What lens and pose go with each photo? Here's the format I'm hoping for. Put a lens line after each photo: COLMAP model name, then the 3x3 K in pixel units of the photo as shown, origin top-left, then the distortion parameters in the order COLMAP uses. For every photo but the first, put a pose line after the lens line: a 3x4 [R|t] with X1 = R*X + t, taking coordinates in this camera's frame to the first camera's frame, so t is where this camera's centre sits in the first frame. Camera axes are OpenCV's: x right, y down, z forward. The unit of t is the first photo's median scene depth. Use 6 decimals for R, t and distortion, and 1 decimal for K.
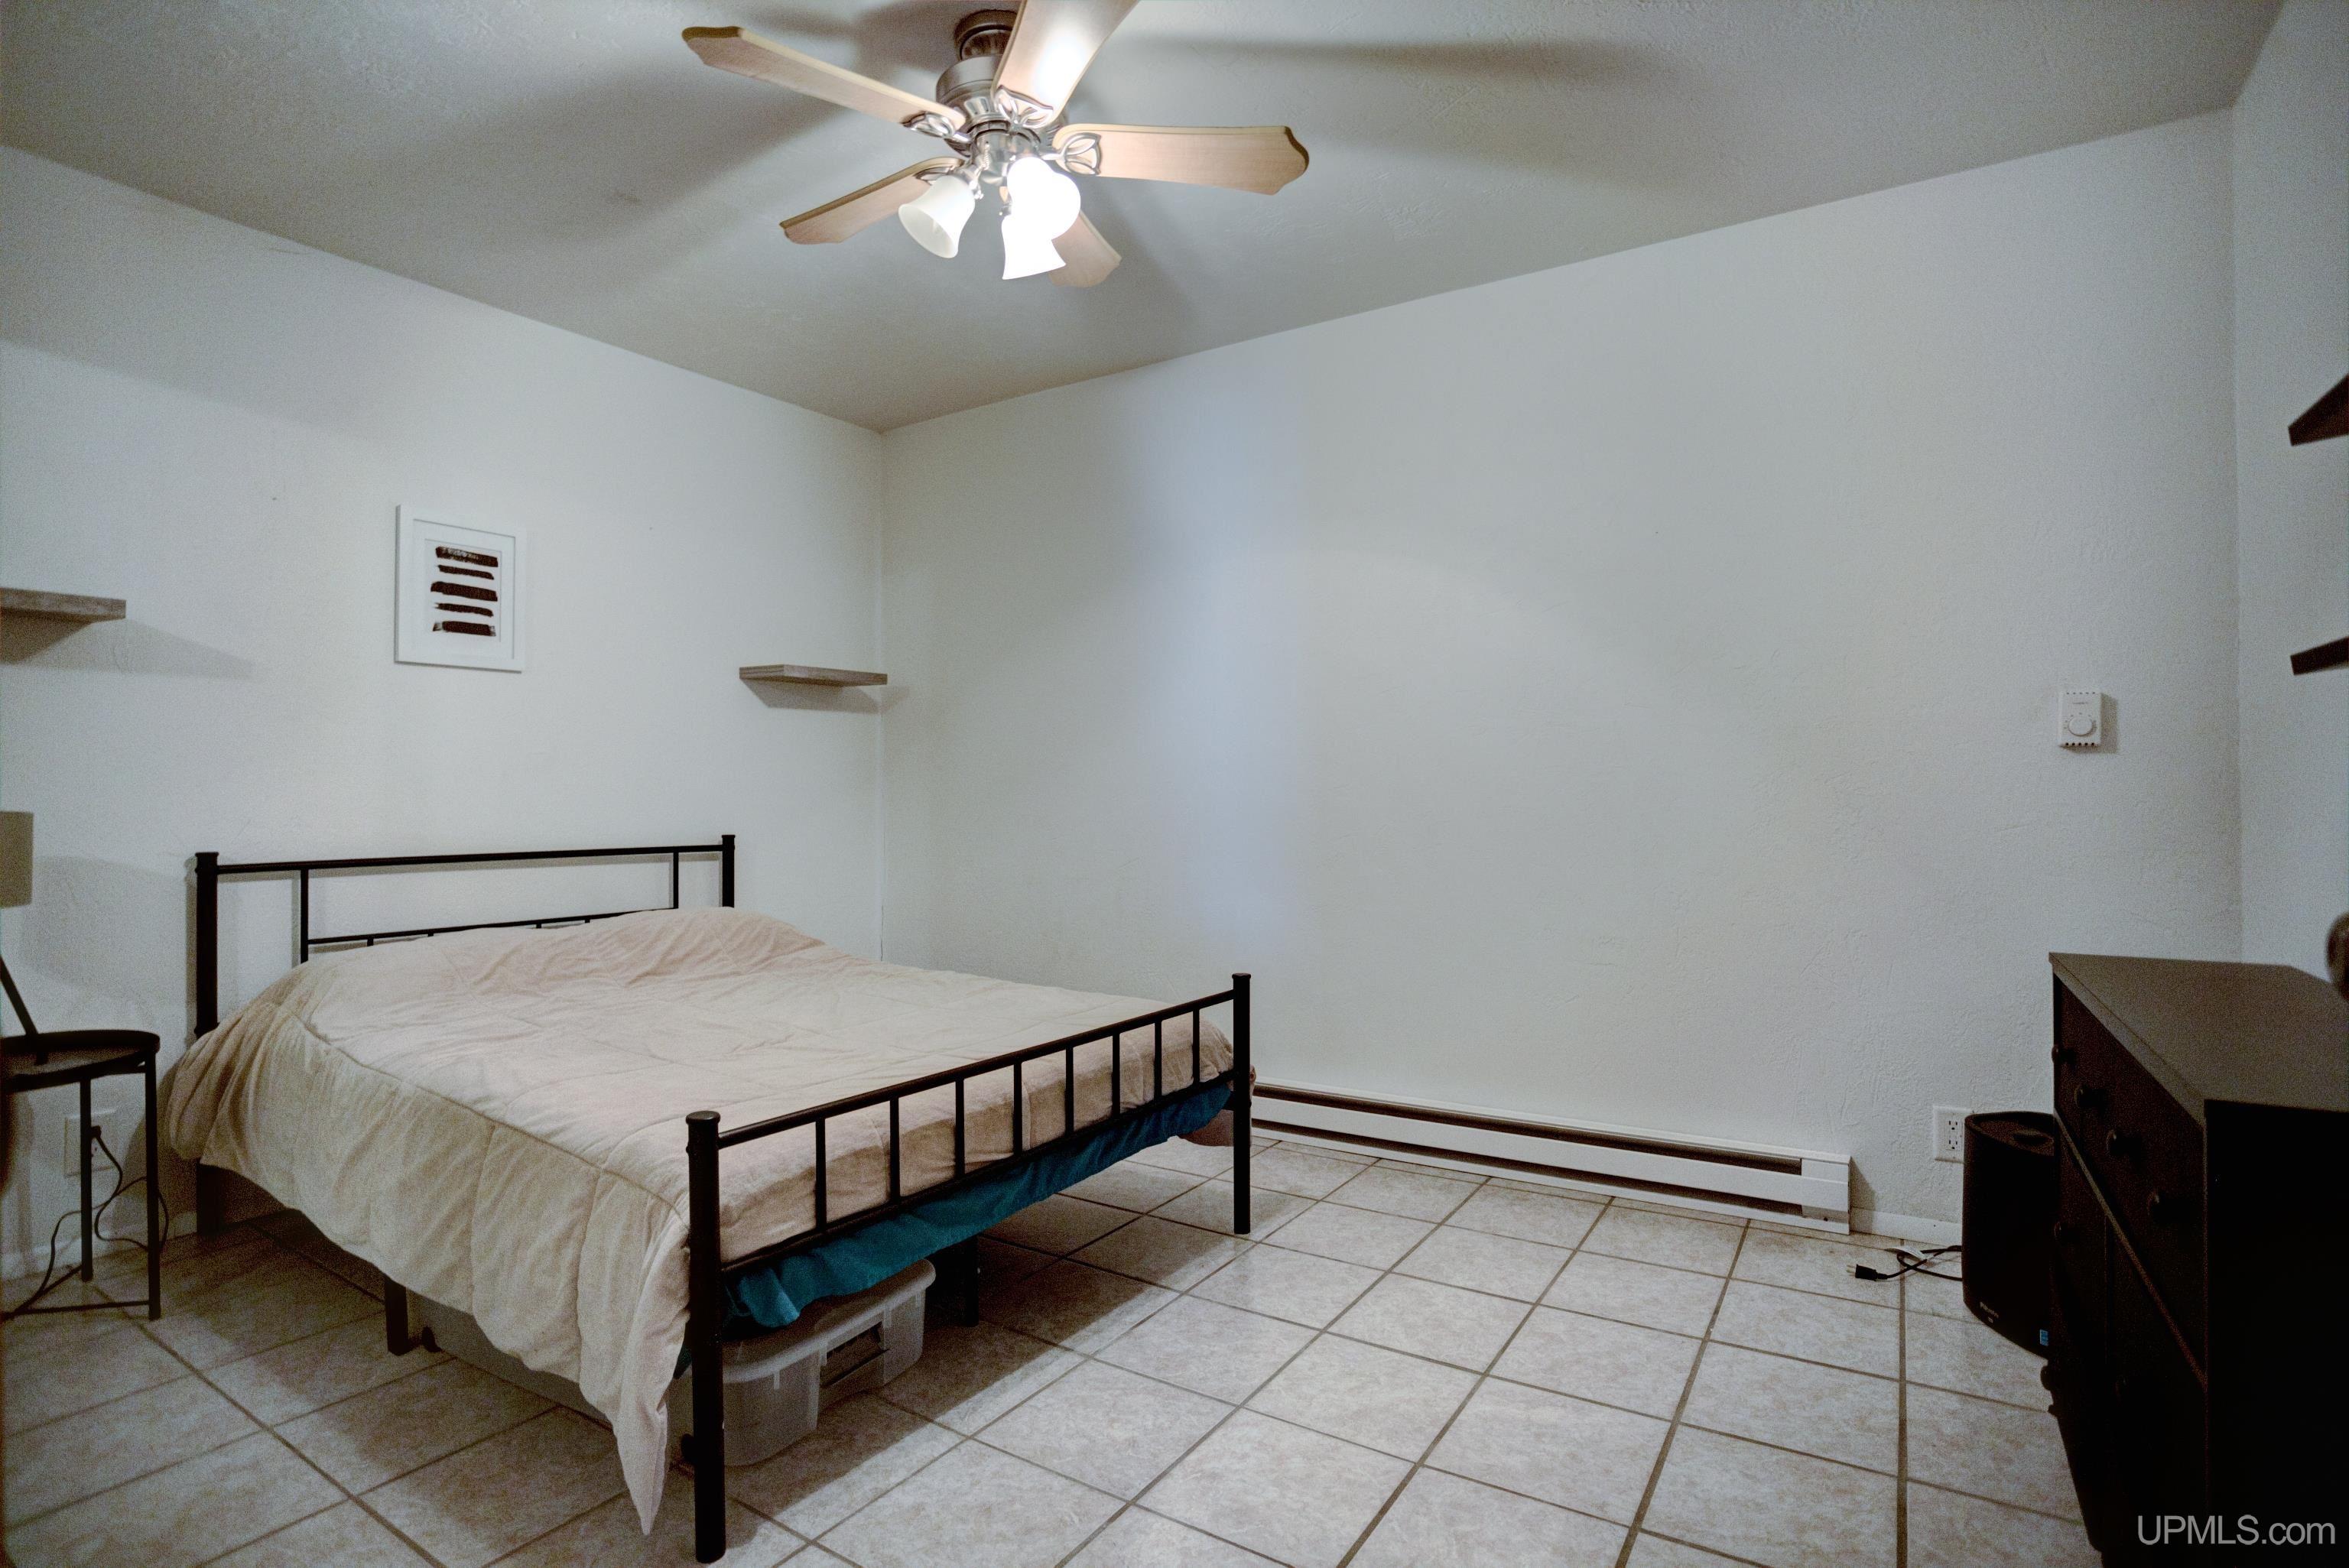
lens RADIAL K [[1162.9, 0, 1191.6], [0, 1162.9, 792.0], [0, 0, 1]] dist [-0.033345, 0.014223]
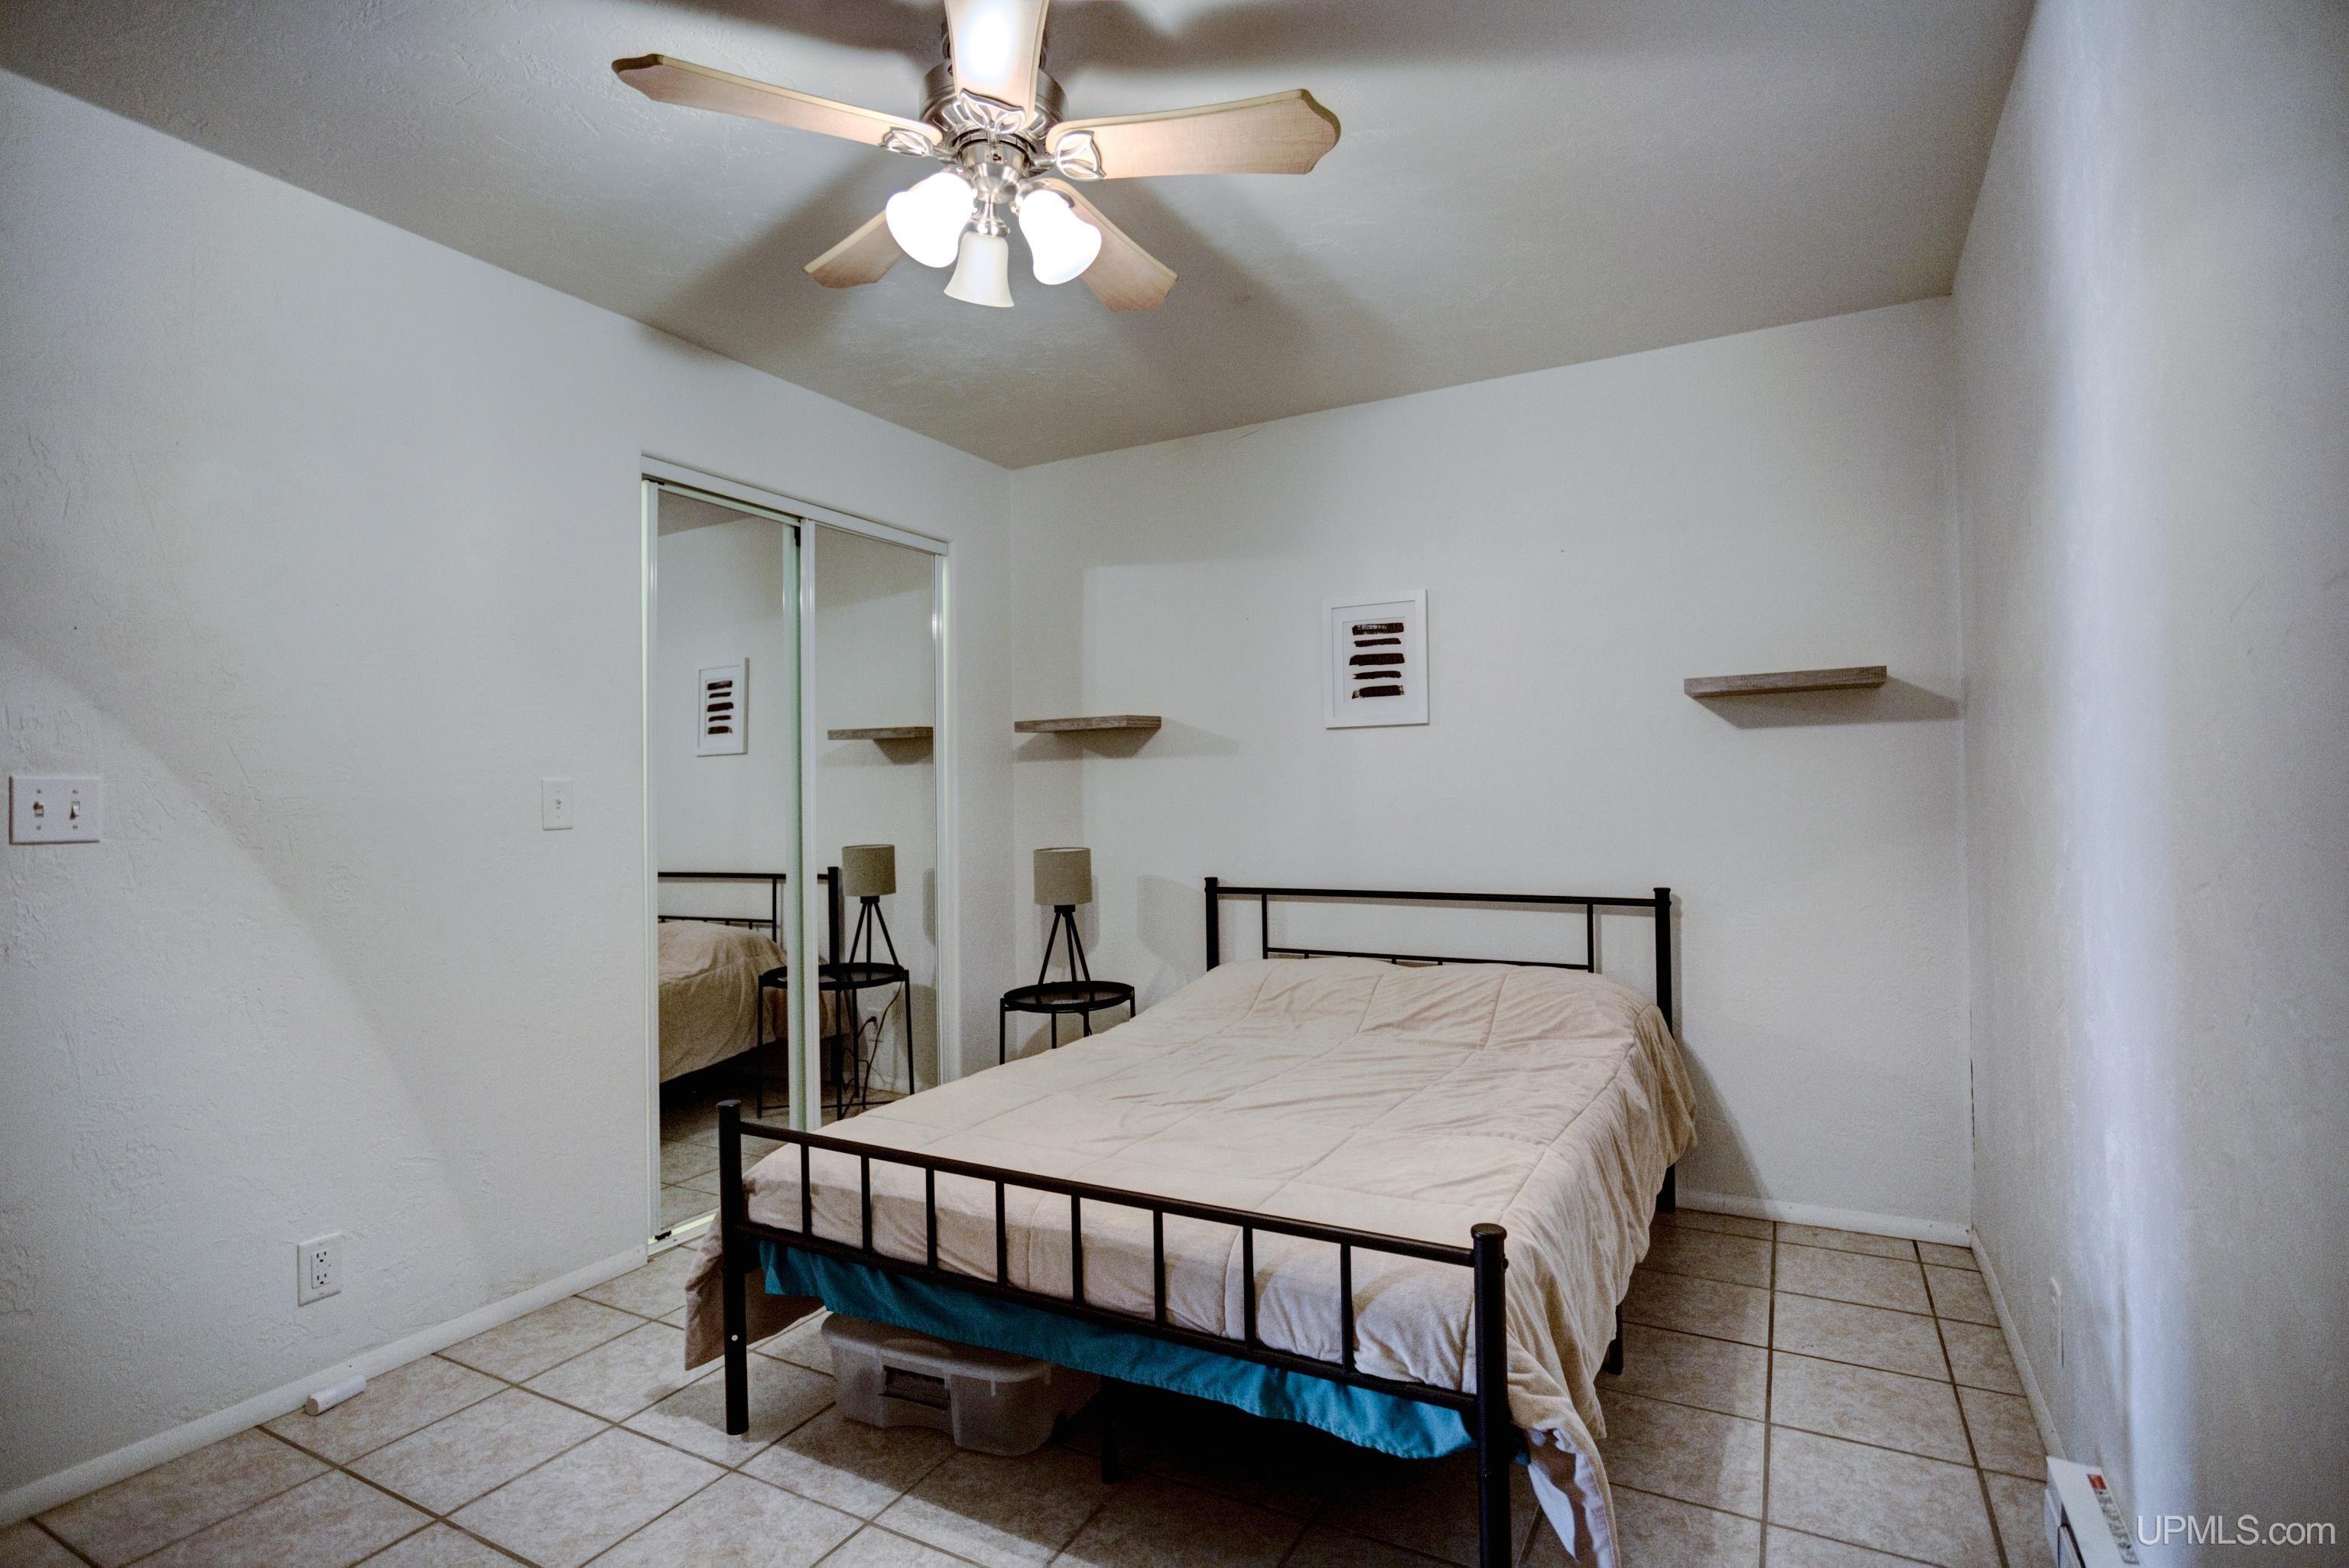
lens RADIAL K [[1162.9, 0, 1189.4], [0, 1162.9, 783.0], [0, 0, 1]] dist [-0.033345, 0.014223]
pose [[0.078172, -0.017273, -0.996790, 0.506683], [0.011165, 0.999802, -0.016450, -0.035955], [0.996877, -0.009843, 0.078350, 0.736574]]
